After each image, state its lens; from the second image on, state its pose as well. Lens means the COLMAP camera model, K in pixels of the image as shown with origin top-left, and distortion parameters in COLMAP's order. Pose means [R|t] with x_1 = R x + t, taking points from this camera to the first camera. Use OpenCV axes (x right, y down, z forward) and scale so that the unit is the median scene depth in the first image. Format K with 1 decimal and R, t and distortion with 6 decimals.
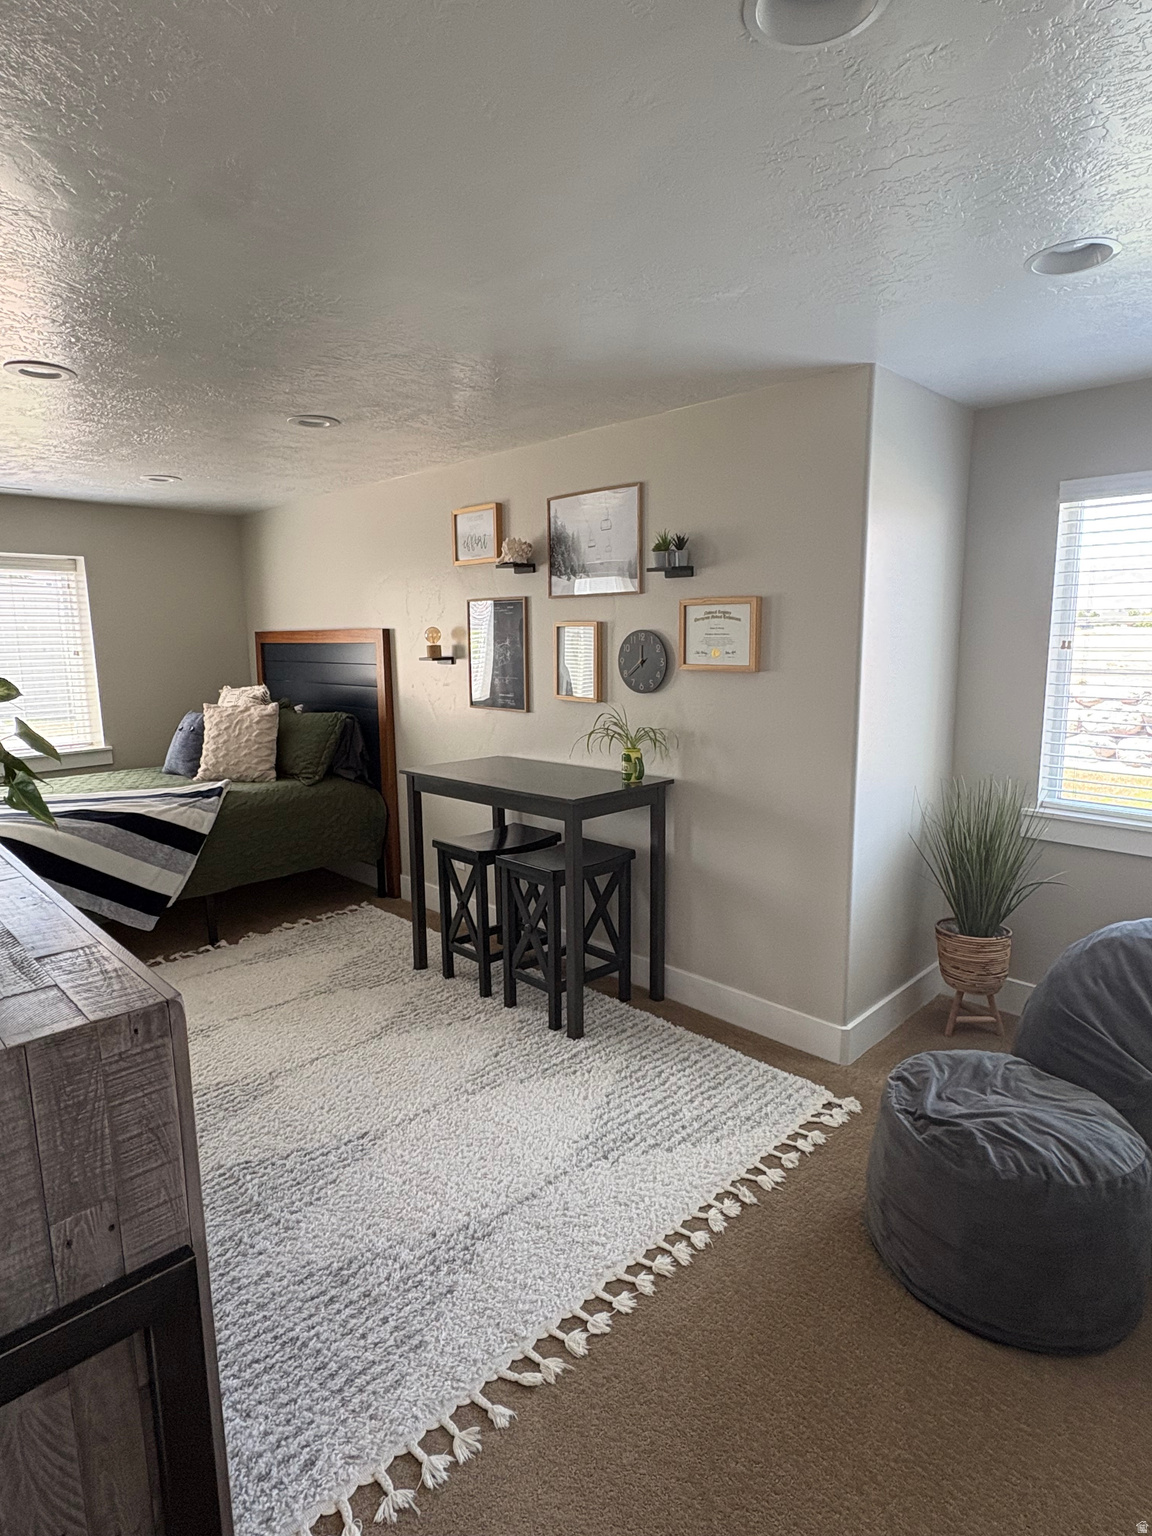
lens RADIAL K [[830.3, 0, 576.7], [0, 830.3, 767.5], [0, 0, 1]] dist [-0.001300, 0.000463]
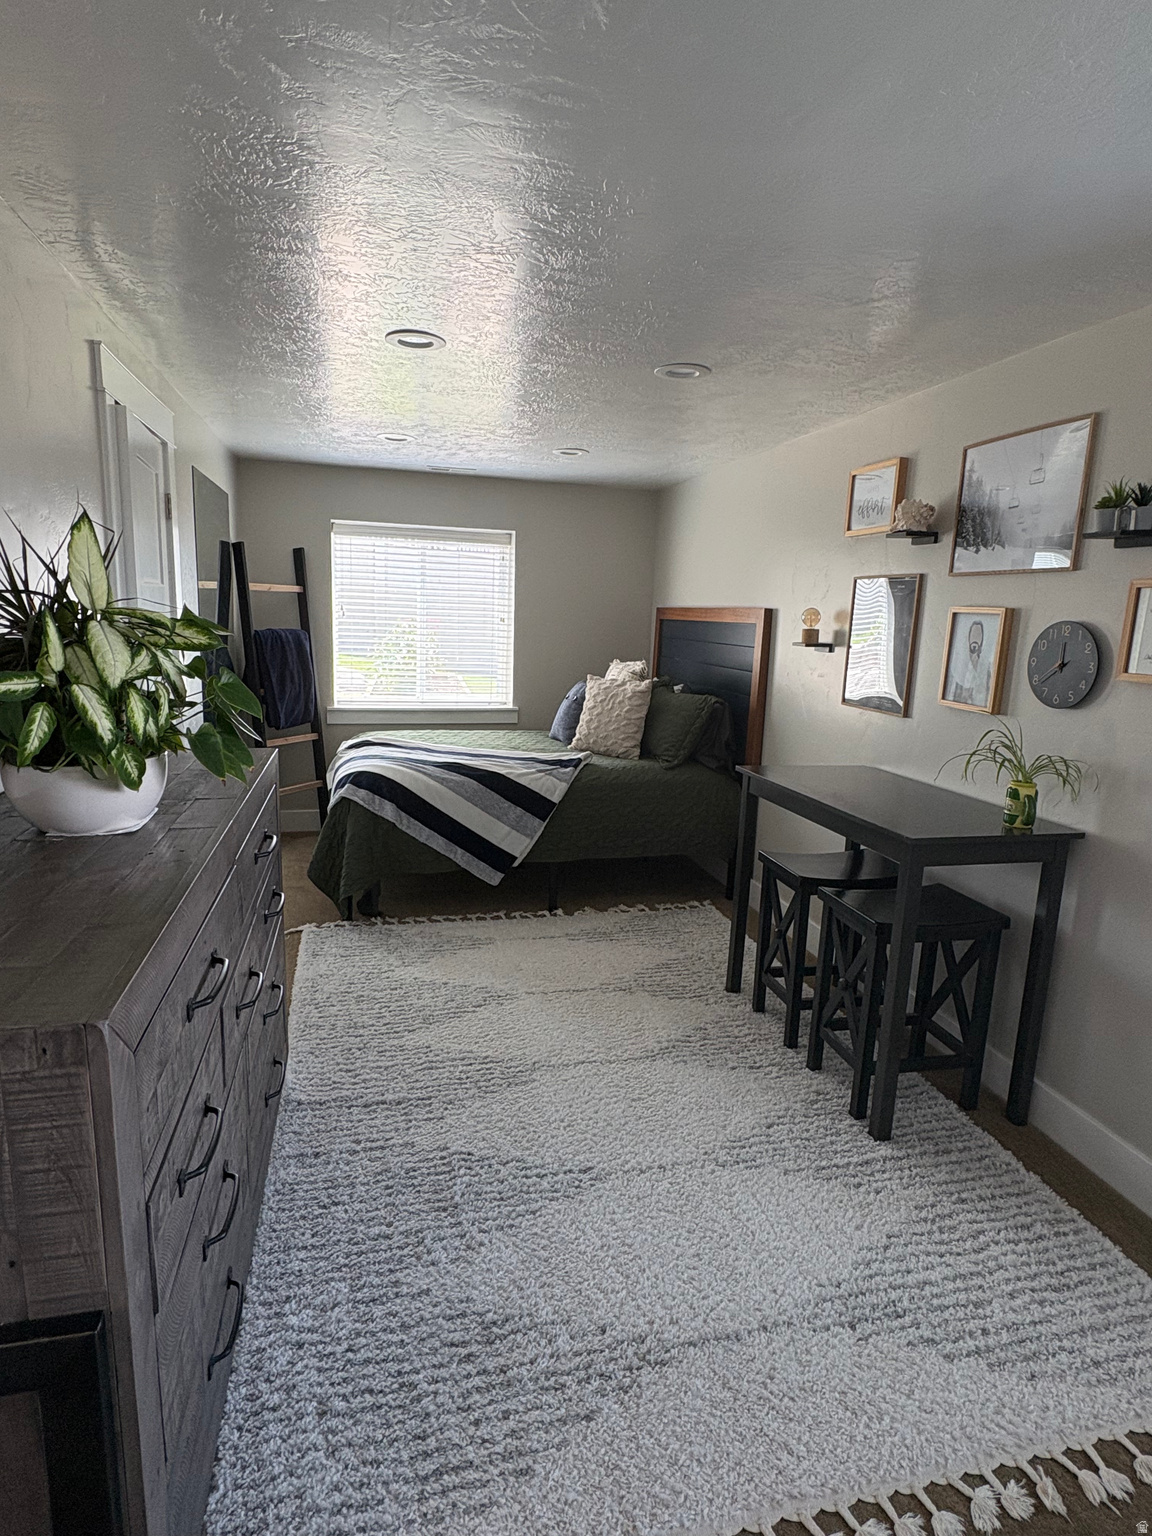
lens RADIAL K [[830.3, 0, 573.9], [0, 830.3, 769.2], [0, 0, 1]] dist [-0.001300, 0.000463]
pose [[0.855911, 0.138154, -0.498327, 0.089450], [-0.128546, 0.990246, 0.053747, -0.022109], [0.500891, 0.018055, 0.865322, 0.165226]]
